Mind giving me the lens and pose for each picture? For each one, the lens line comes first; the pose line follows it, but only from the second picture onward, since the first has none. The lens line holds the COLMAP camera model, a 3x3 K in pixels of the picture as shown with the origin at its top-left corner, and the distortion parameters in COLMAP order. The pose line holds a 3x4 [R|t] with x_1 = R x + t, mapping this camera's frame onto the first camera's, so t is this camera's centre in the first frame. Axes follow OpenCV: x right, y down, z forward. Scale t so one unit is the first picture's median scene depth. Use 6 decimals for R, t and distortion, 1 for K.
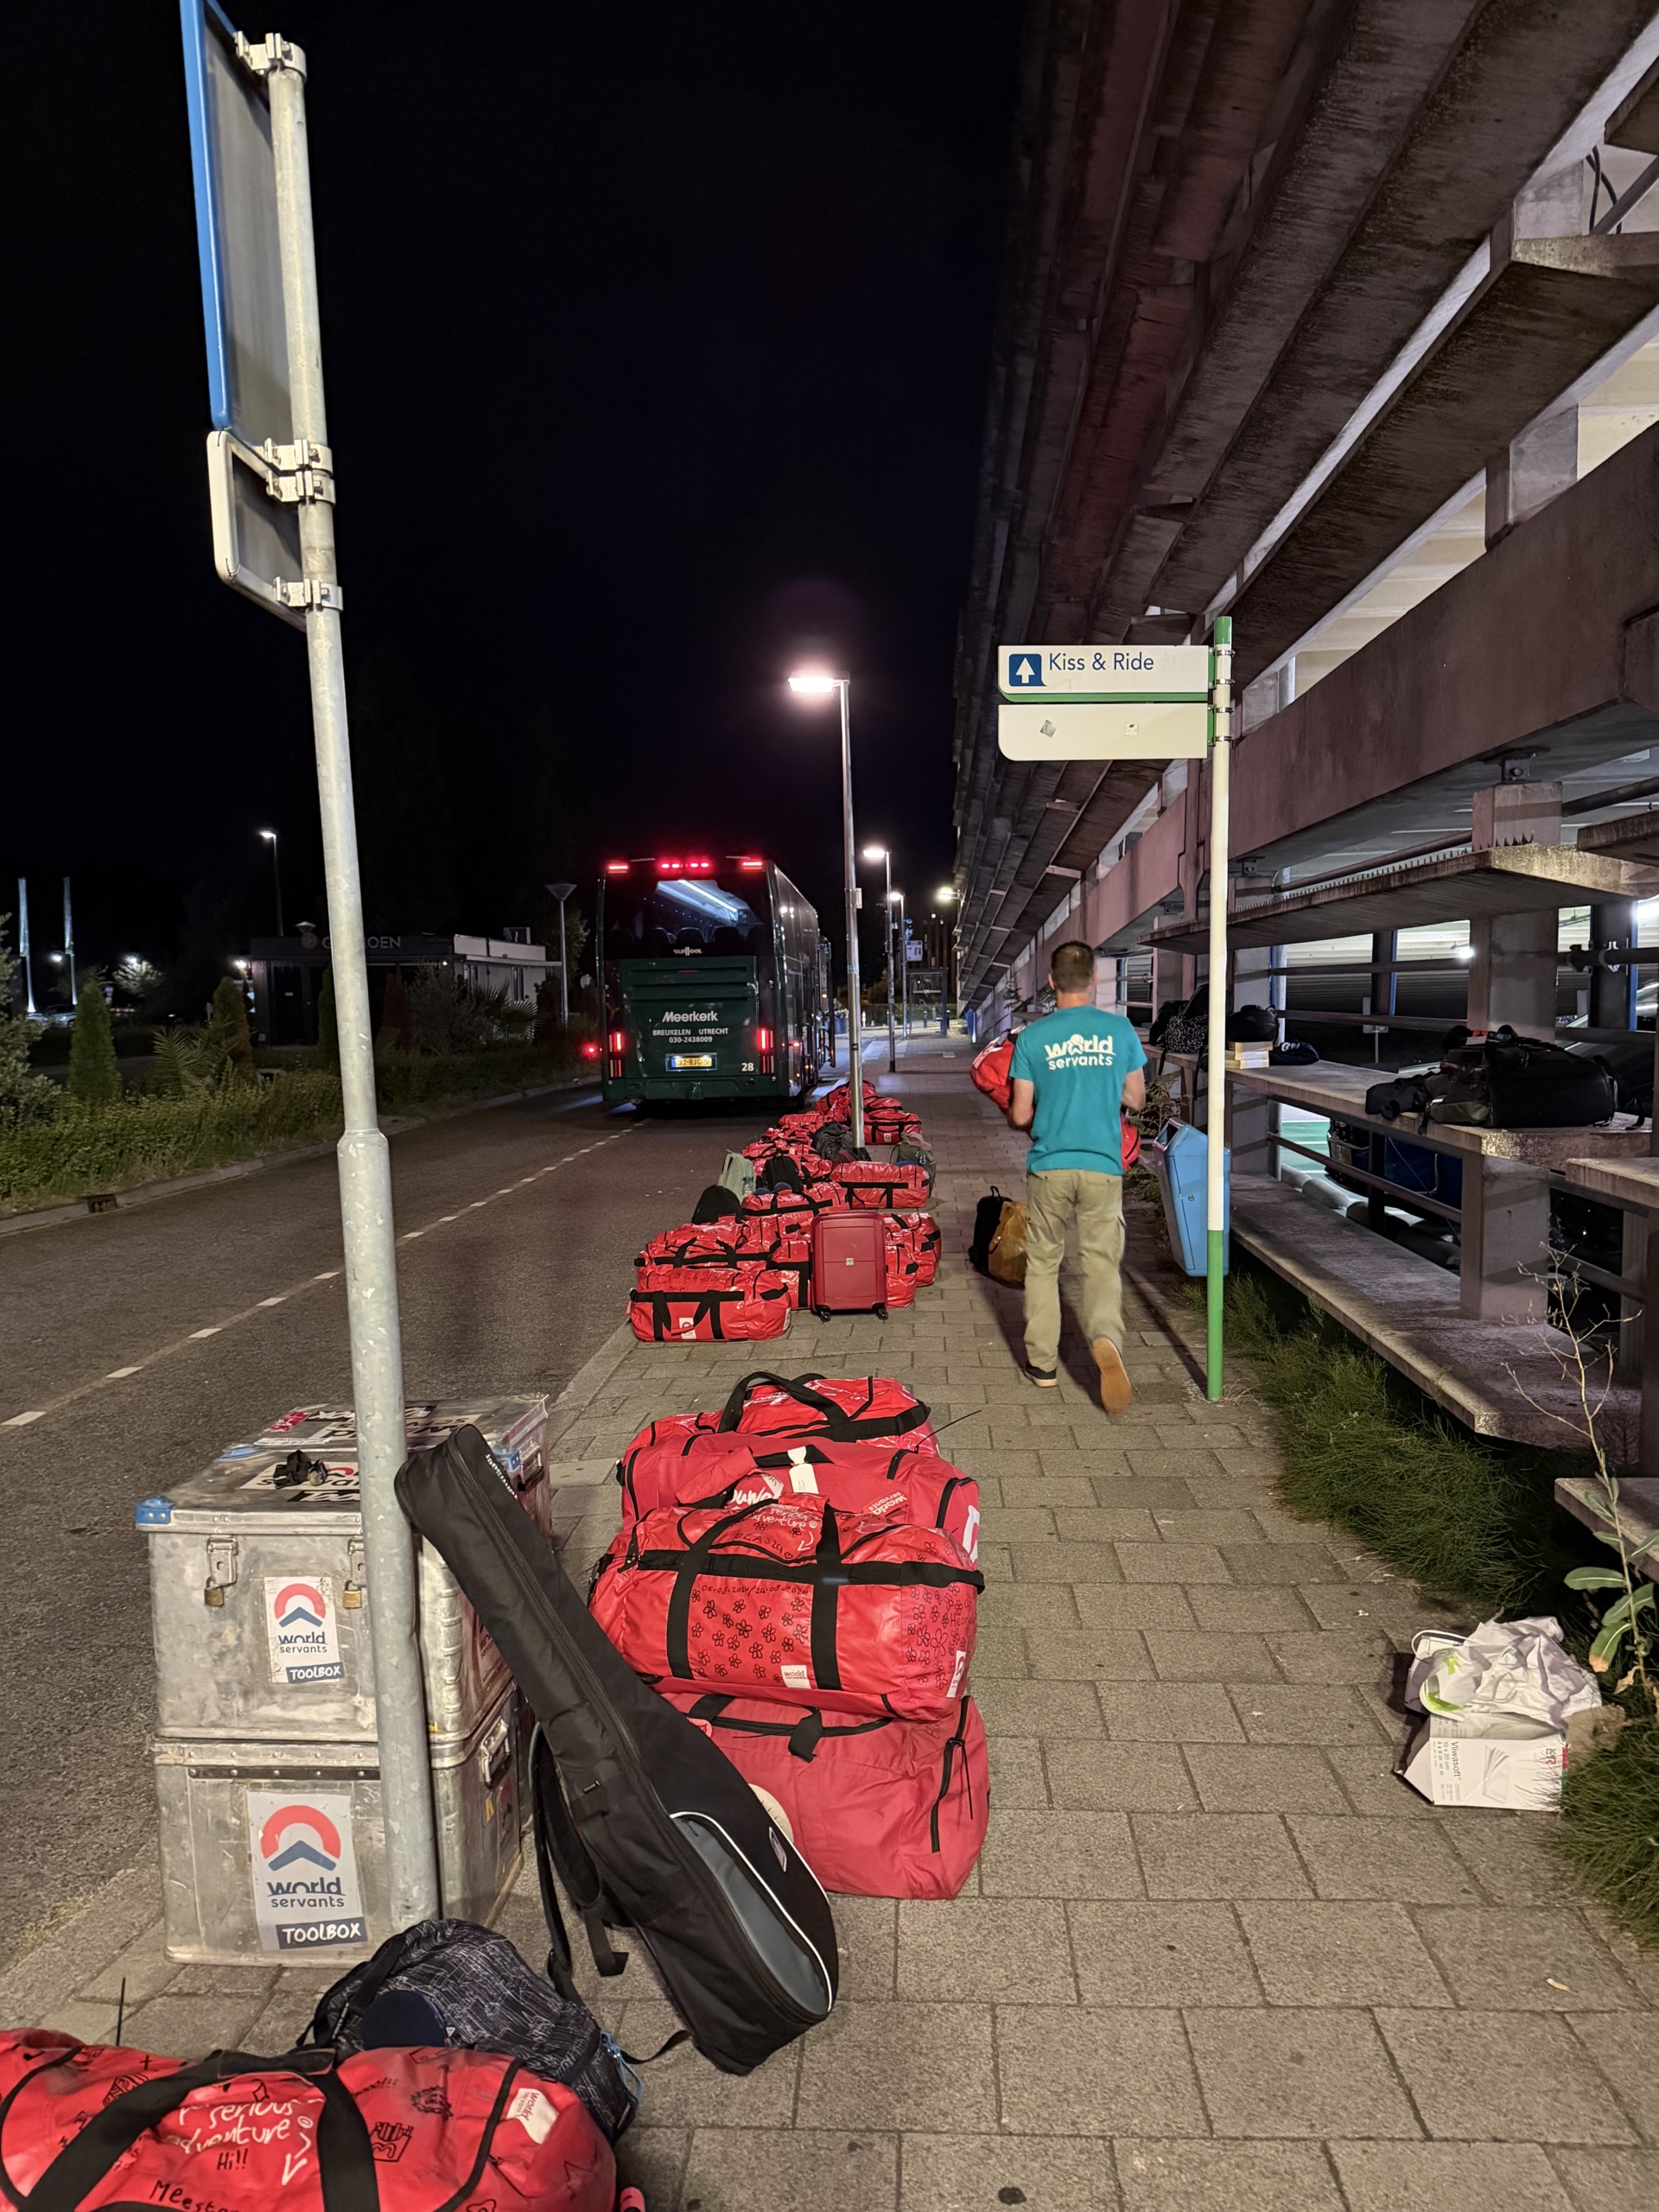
lens RADIAL K [[1552.5, 0, 826.5], [0, 1552.5, 1118.1], [0, 0, 1]] dist [0.008287, -0.025904]
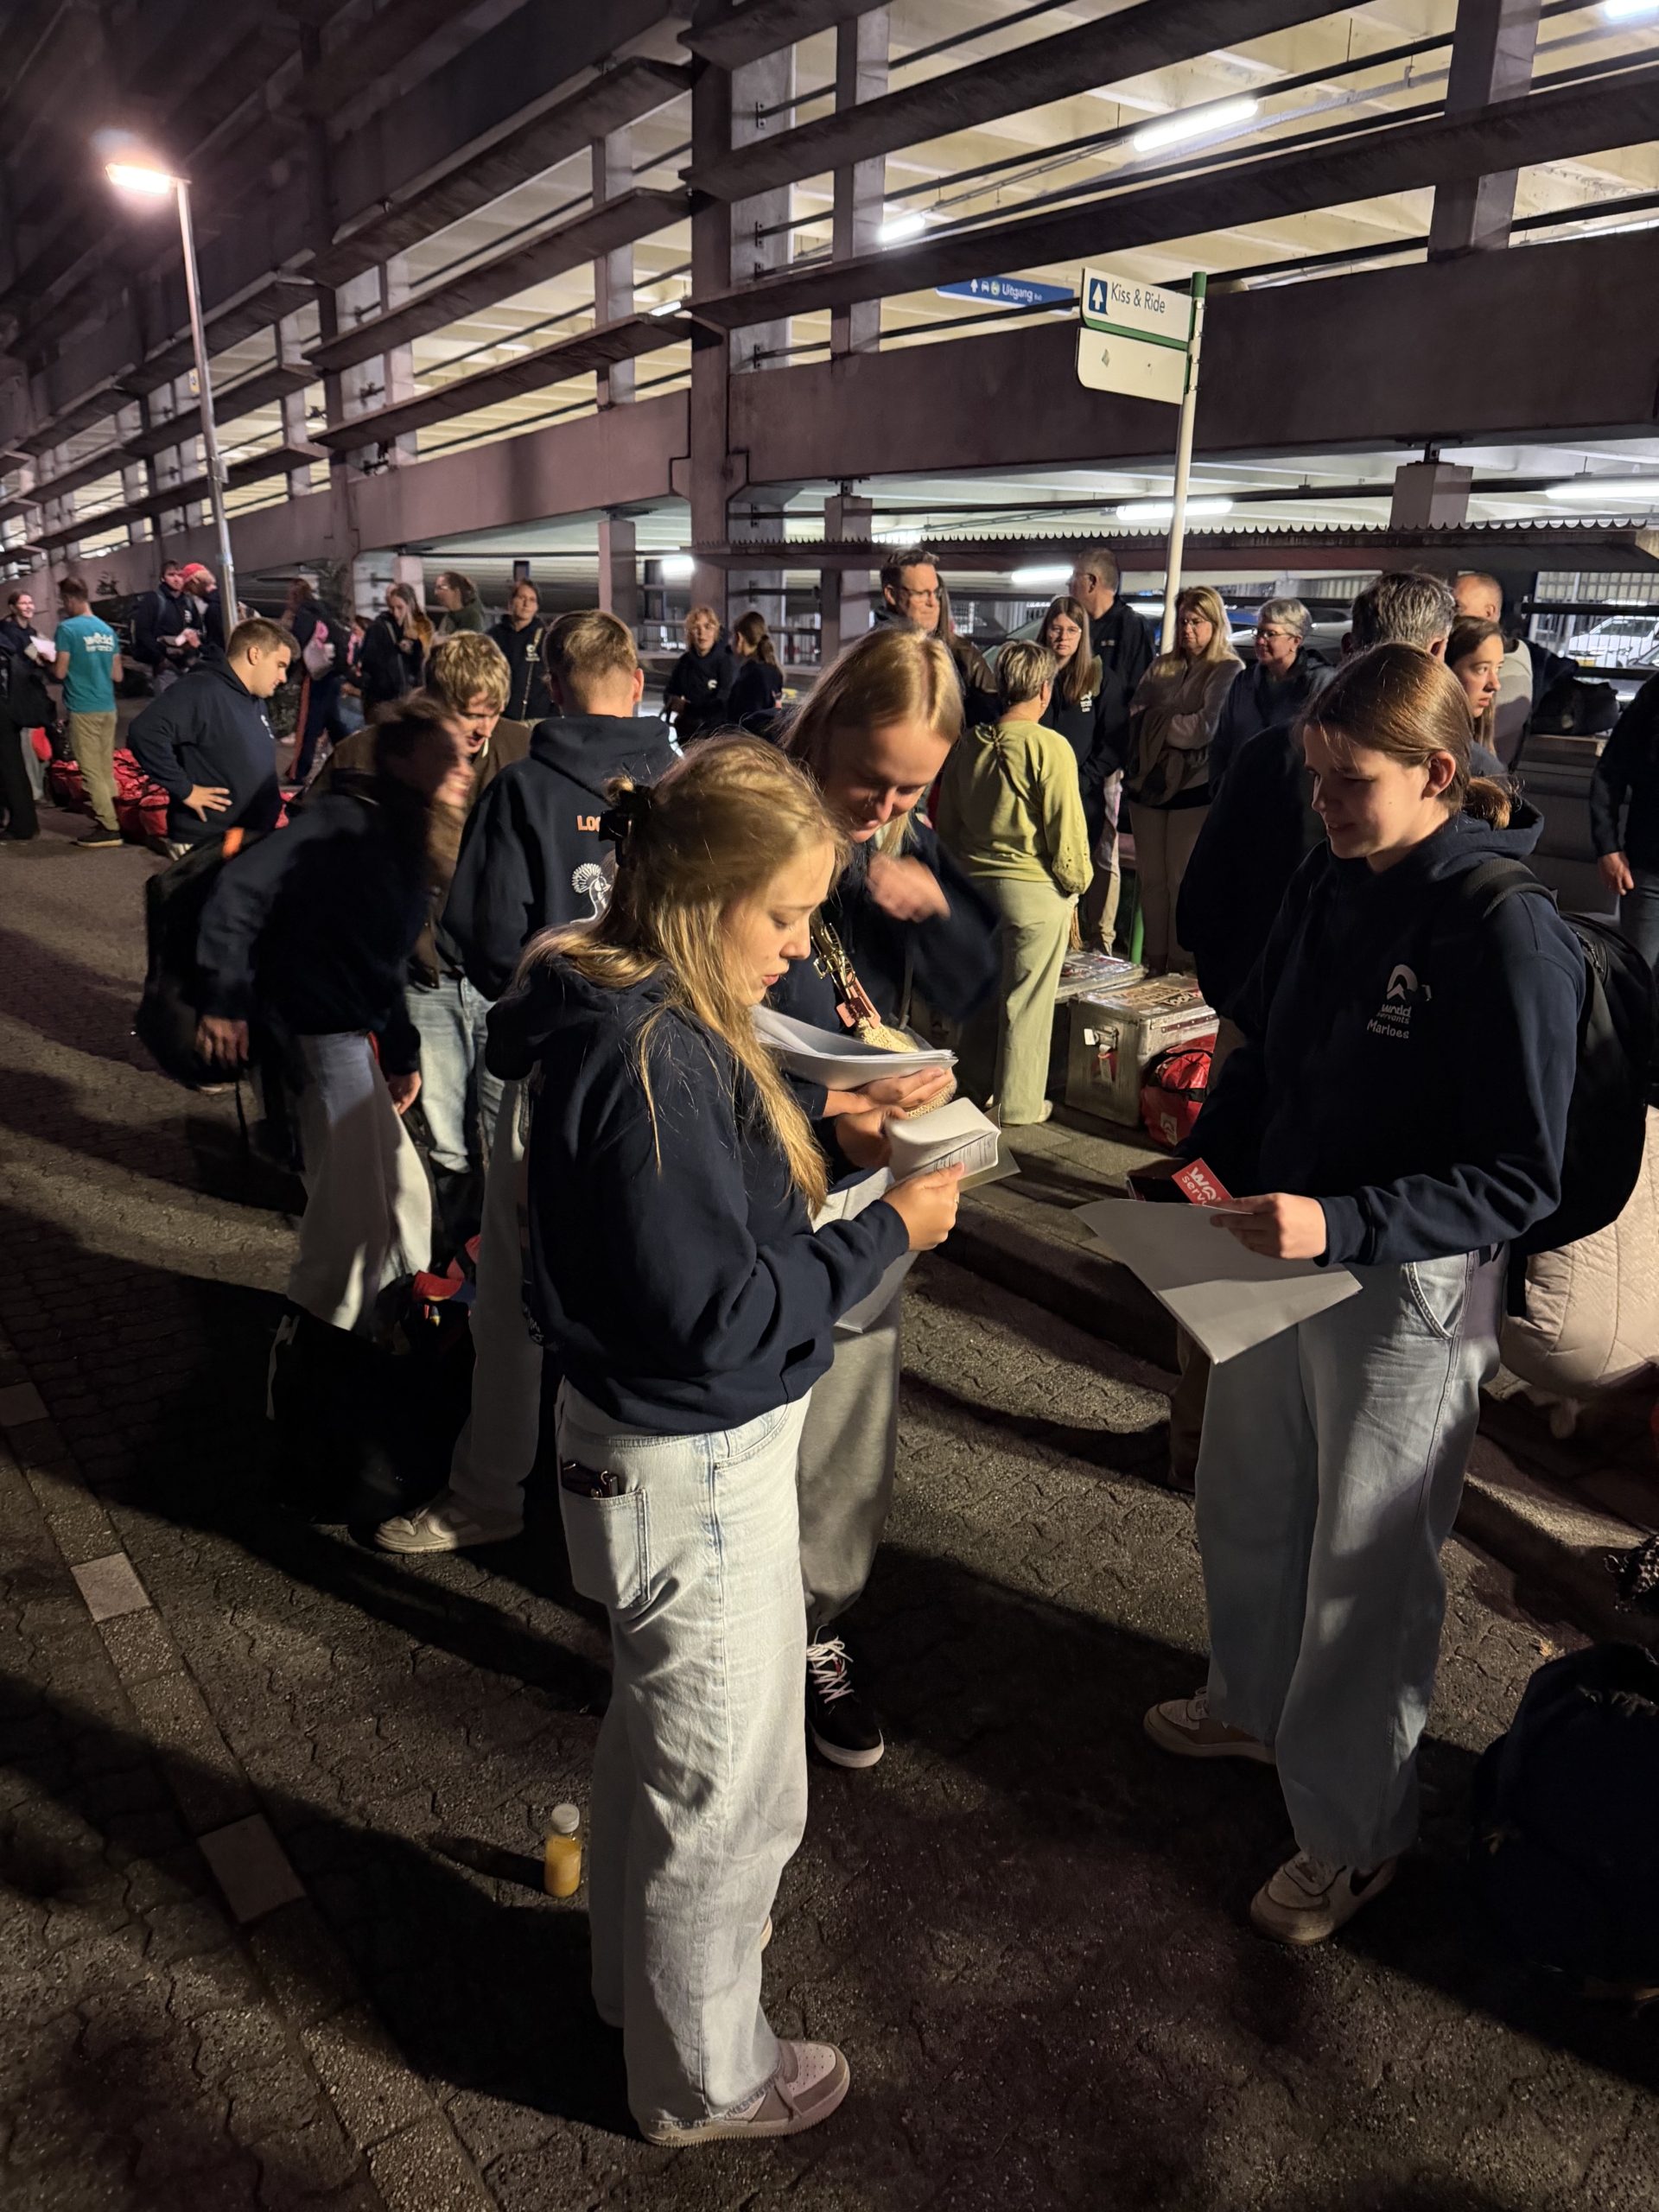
lens RADIAL K [[1552.5, 0, 842.9], [0, 1552.5, 1118.7], [0, 0, 1]] dist [0.008287, -0.025904]
pose [[0.751542, -0.175954, 0.635786, -0.747567], [0.015773, 0.968290, 0.249330, -0.015970], [-0.659496, -0.177353, 0.730486, 0.249976]]
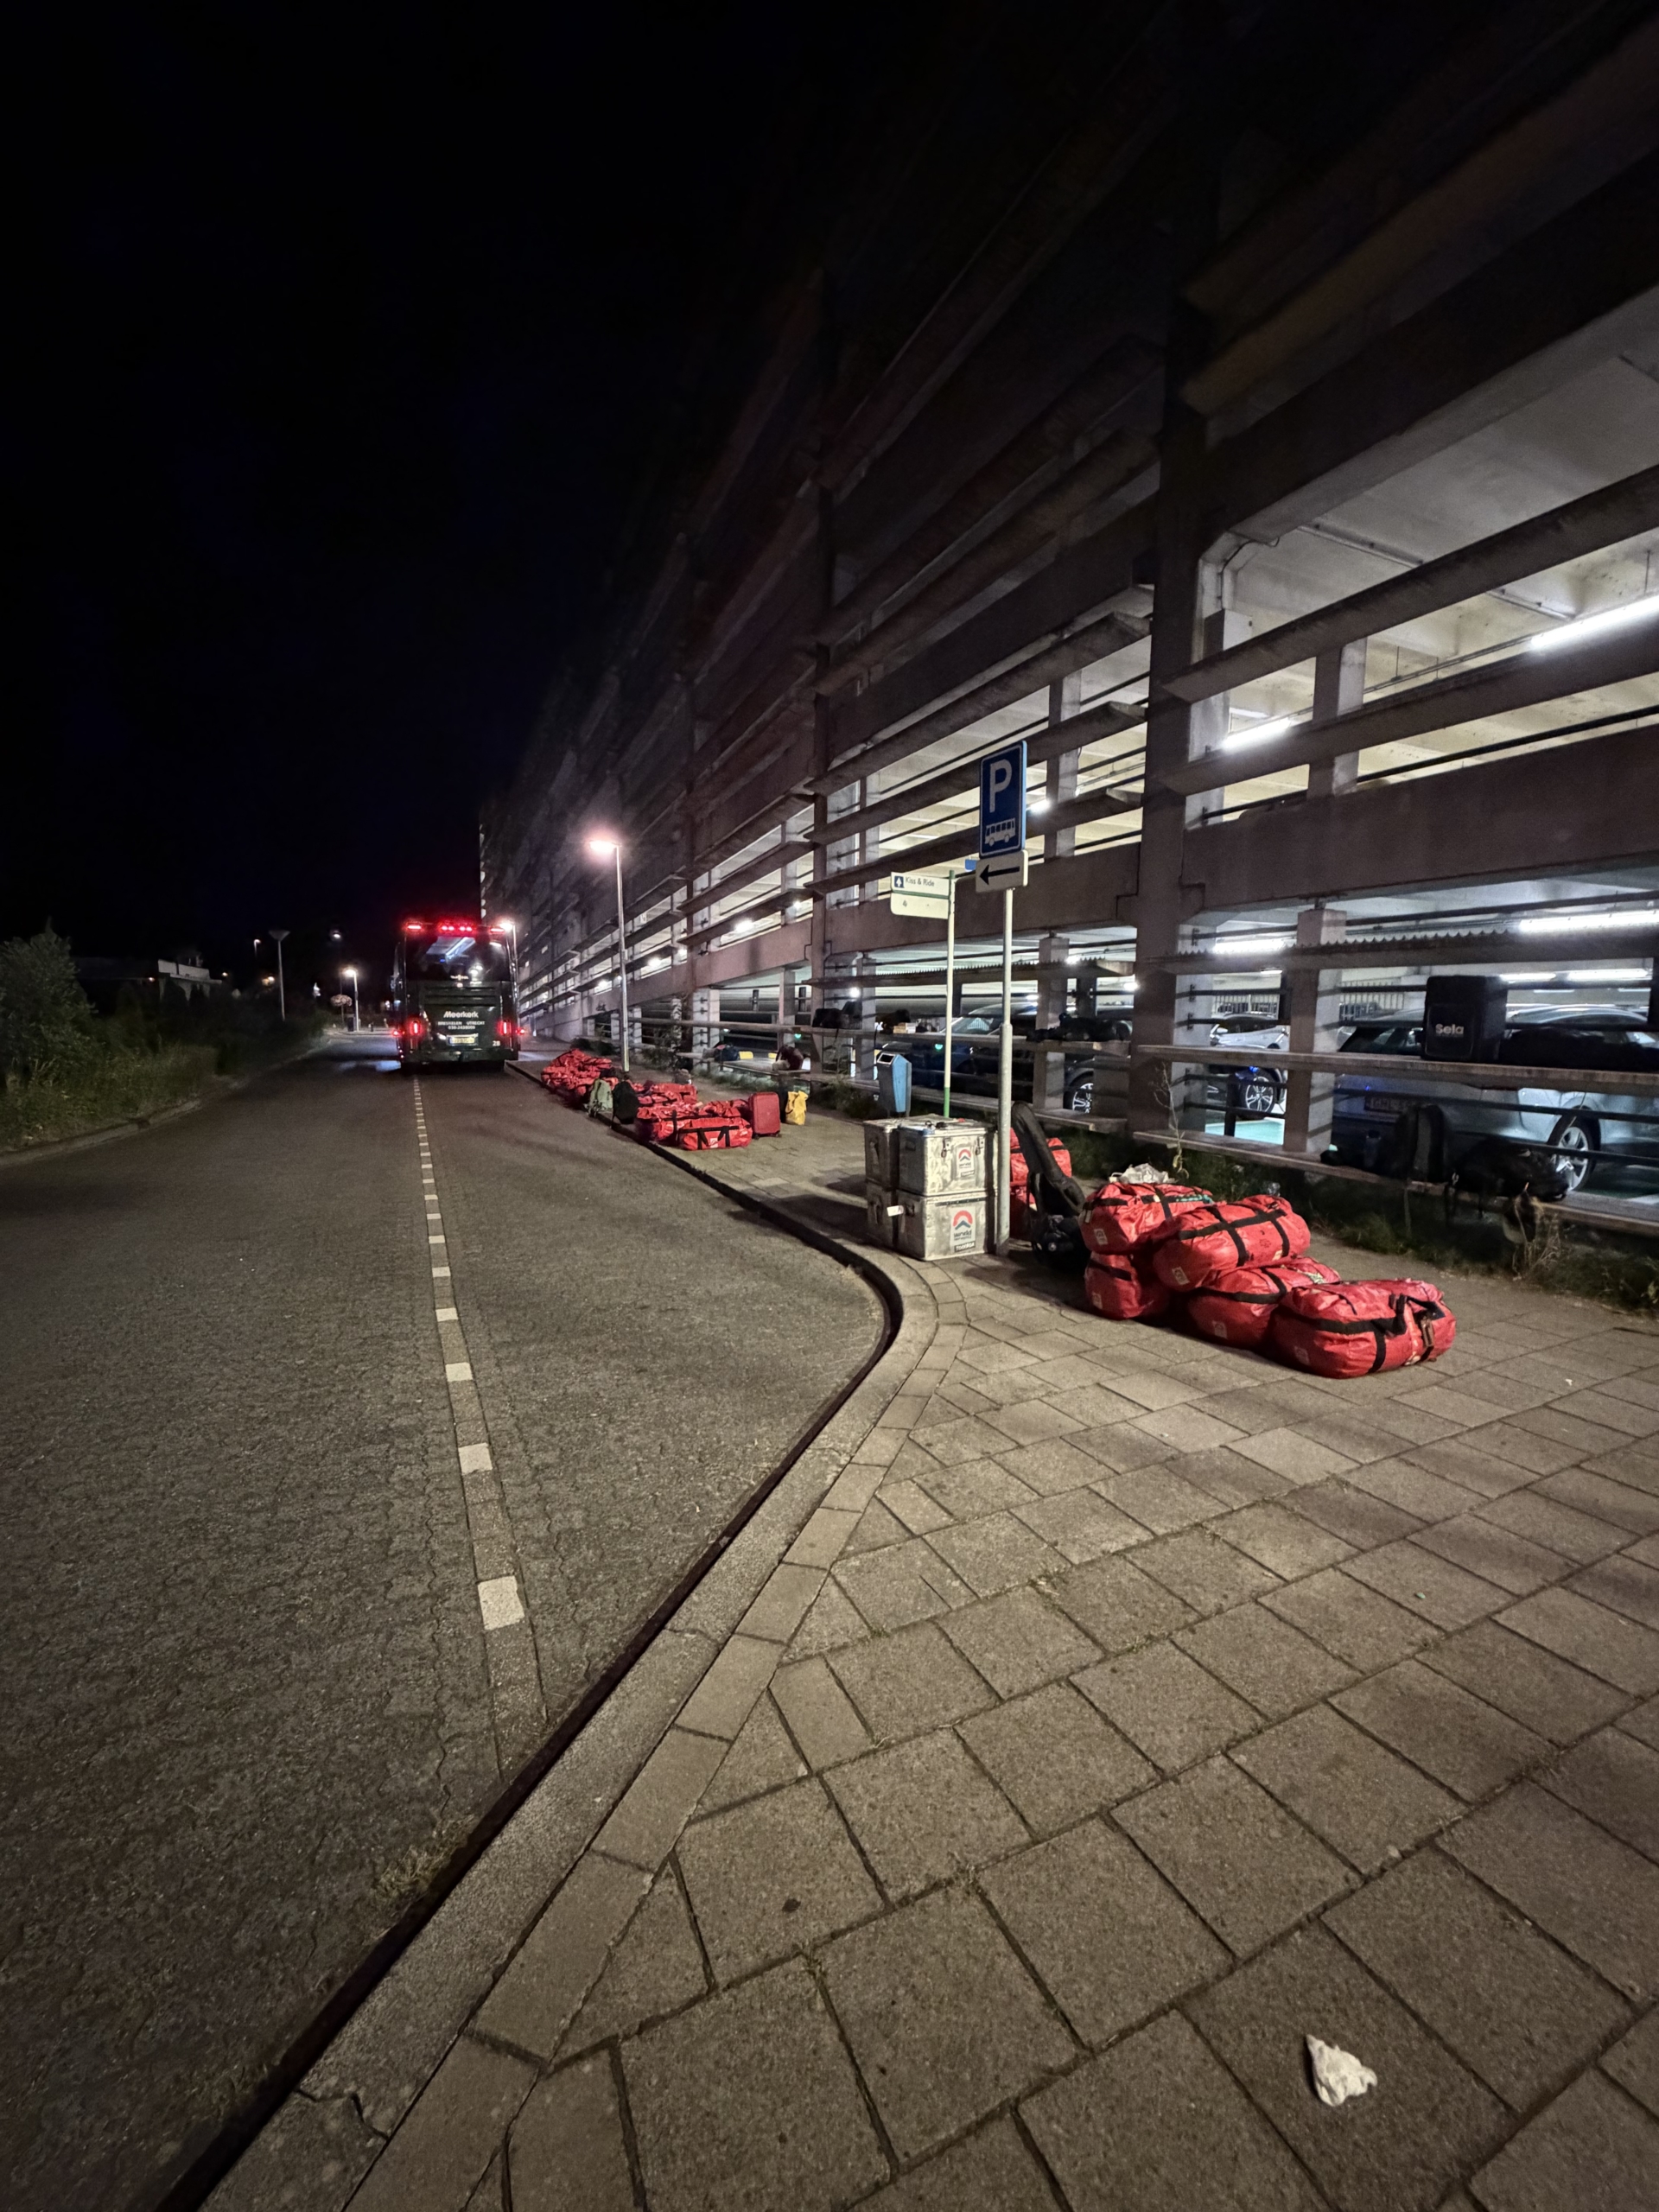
lens RADIAL K [[887.2, 0, 838.0], [0, 887.2, 1098.2], [0, 0, 1]] dist [-0.031713, 0.000311]
pose [[0.865190, -0.022387, 0.500945, -0.743060], [0.015425, 0.999718, 0.018036, 0.062224], [-0.501208, -0.007878, 0.865291, -0.297708]]
